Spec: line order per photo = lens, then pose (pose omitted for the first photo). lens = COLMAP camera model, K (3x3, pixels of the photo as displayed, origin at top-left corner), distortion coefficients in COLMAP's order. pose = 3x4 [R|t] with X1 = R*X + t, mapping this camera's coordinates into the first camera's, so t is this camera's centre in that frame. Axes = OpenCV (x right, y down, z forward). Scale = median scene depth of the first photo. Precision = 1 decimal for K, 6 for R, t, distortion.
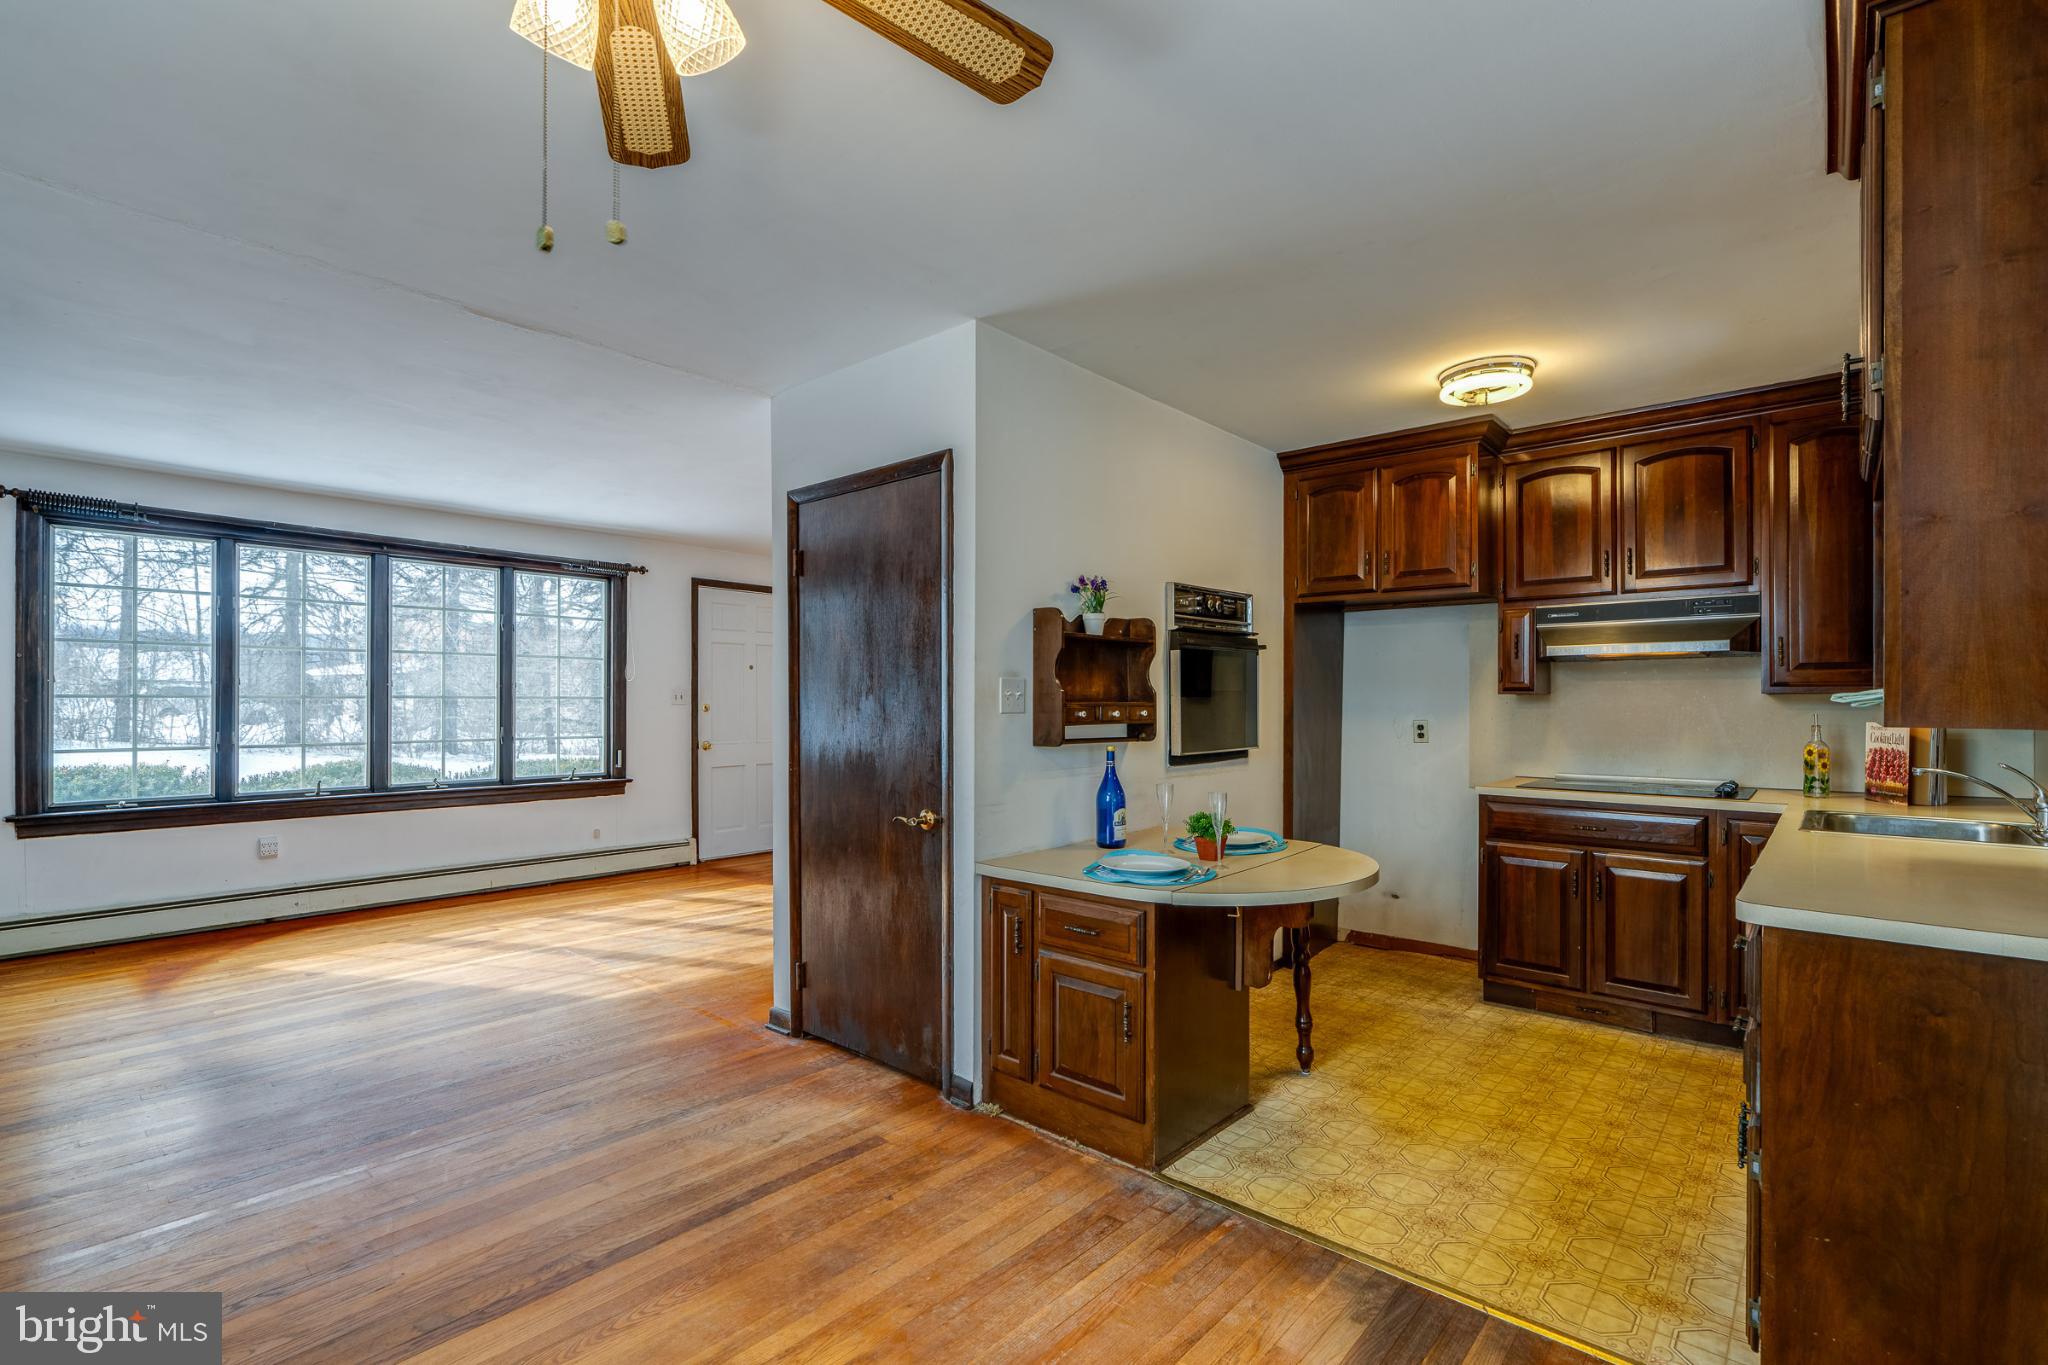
lens RADIAL K [[938.3, 0, 1029.3], [0, 938.3, 704.3], [0, 0, 1]] dist [0.001034, 0.000270]
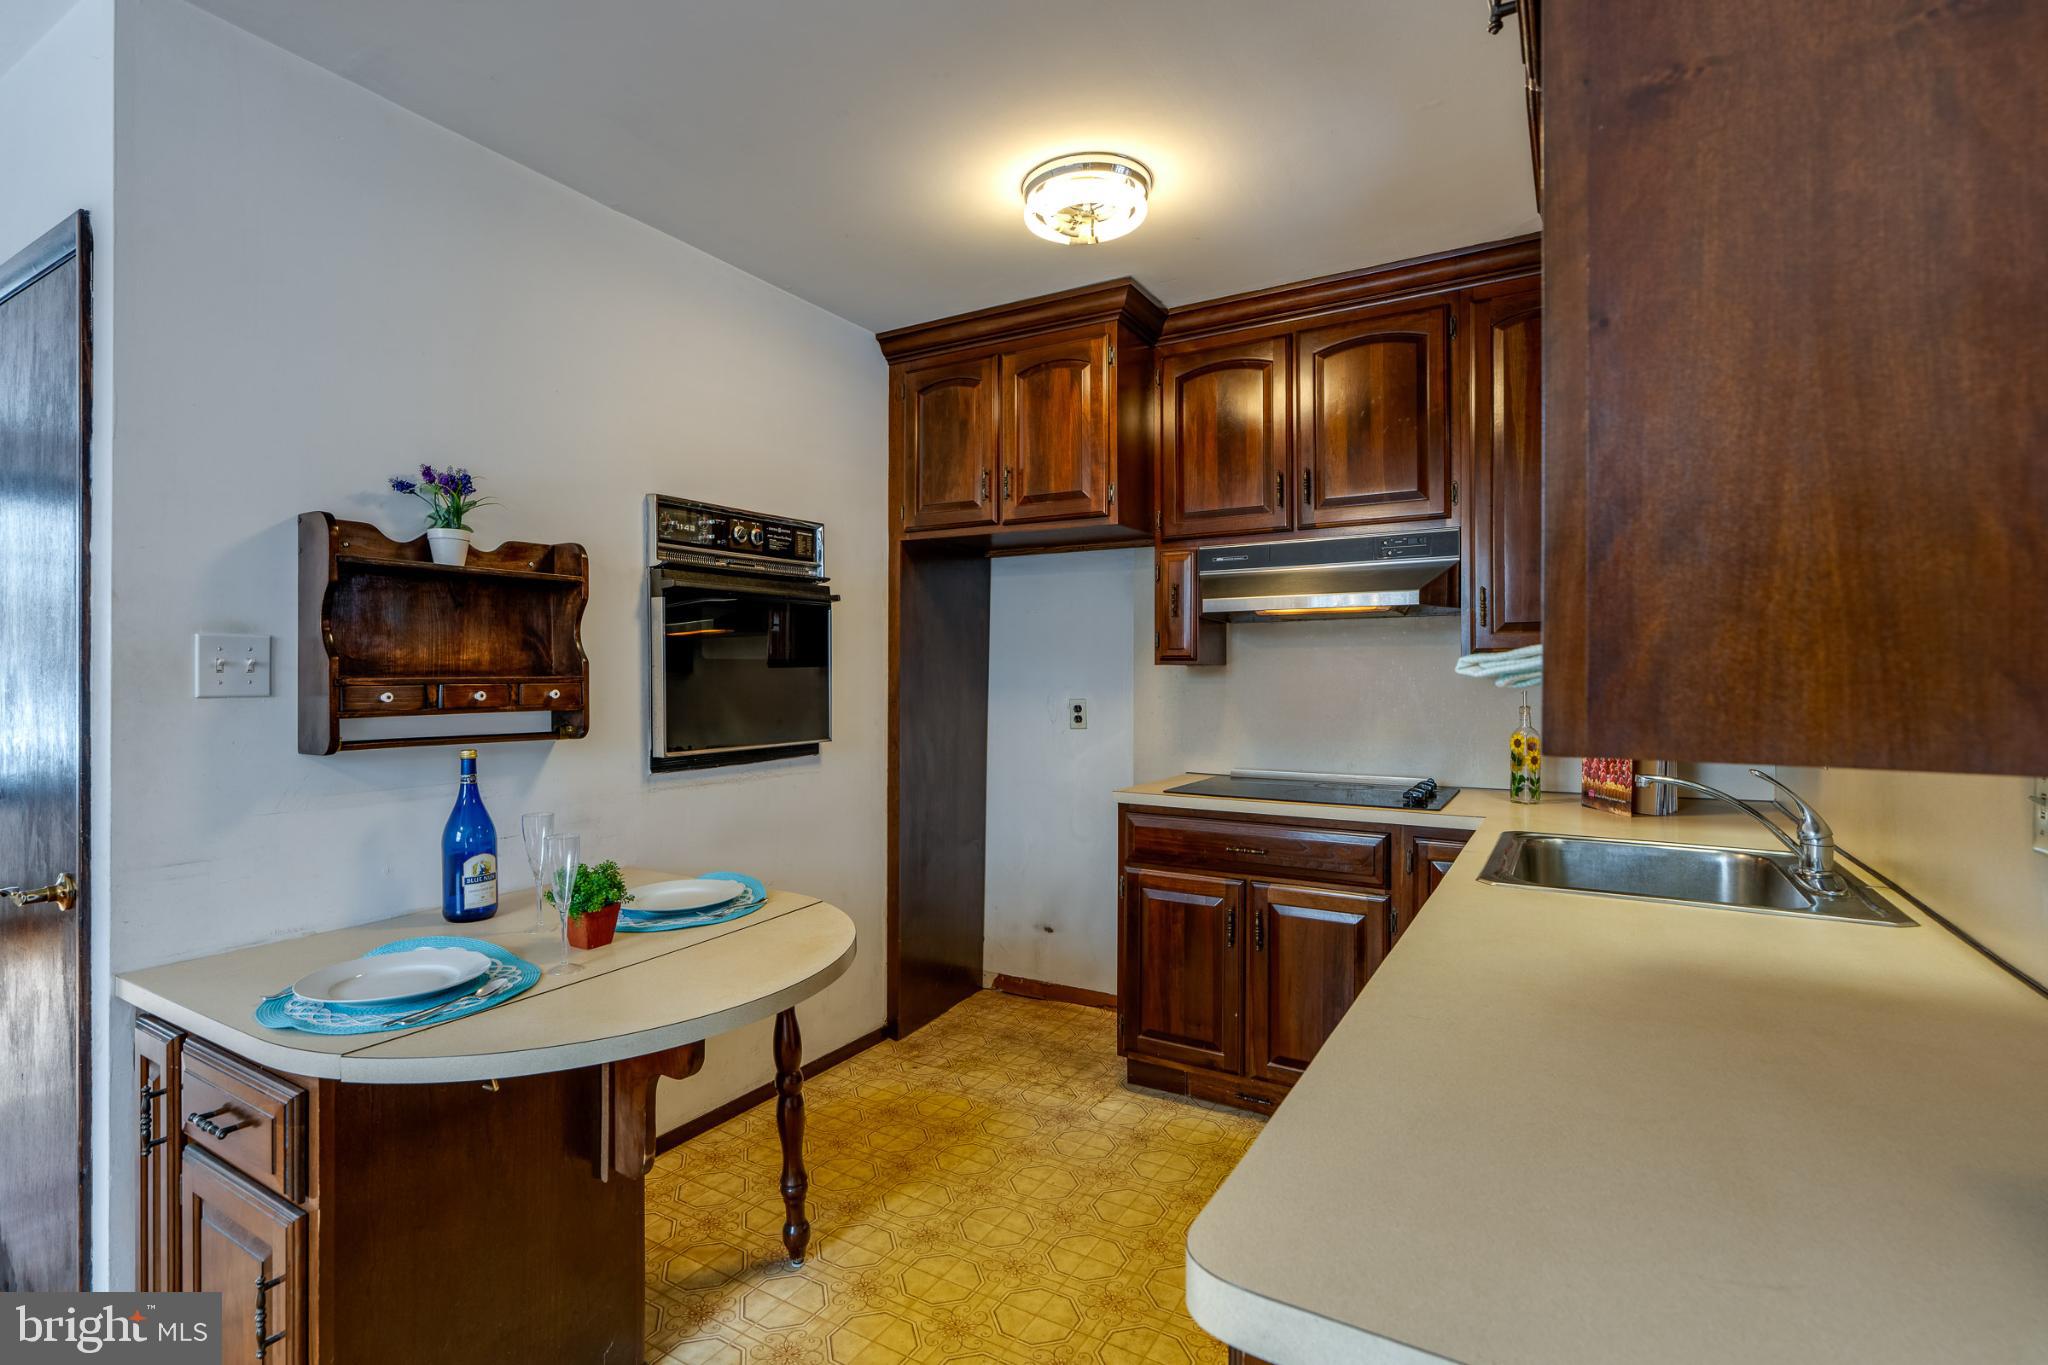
lens RADIAL K [[928.9, 0, 1028.4], [0, 928.9, 680.2], [0, 0, 1]] dist [-0.001796, 0.000176]
pose [[0.985460, -0.002096, 0.169892, 0.302624], [0.001615, 0.999994, 0.002972, -0.001099], [-0.169898, -0.002654, 0.985458, 0.317851]]
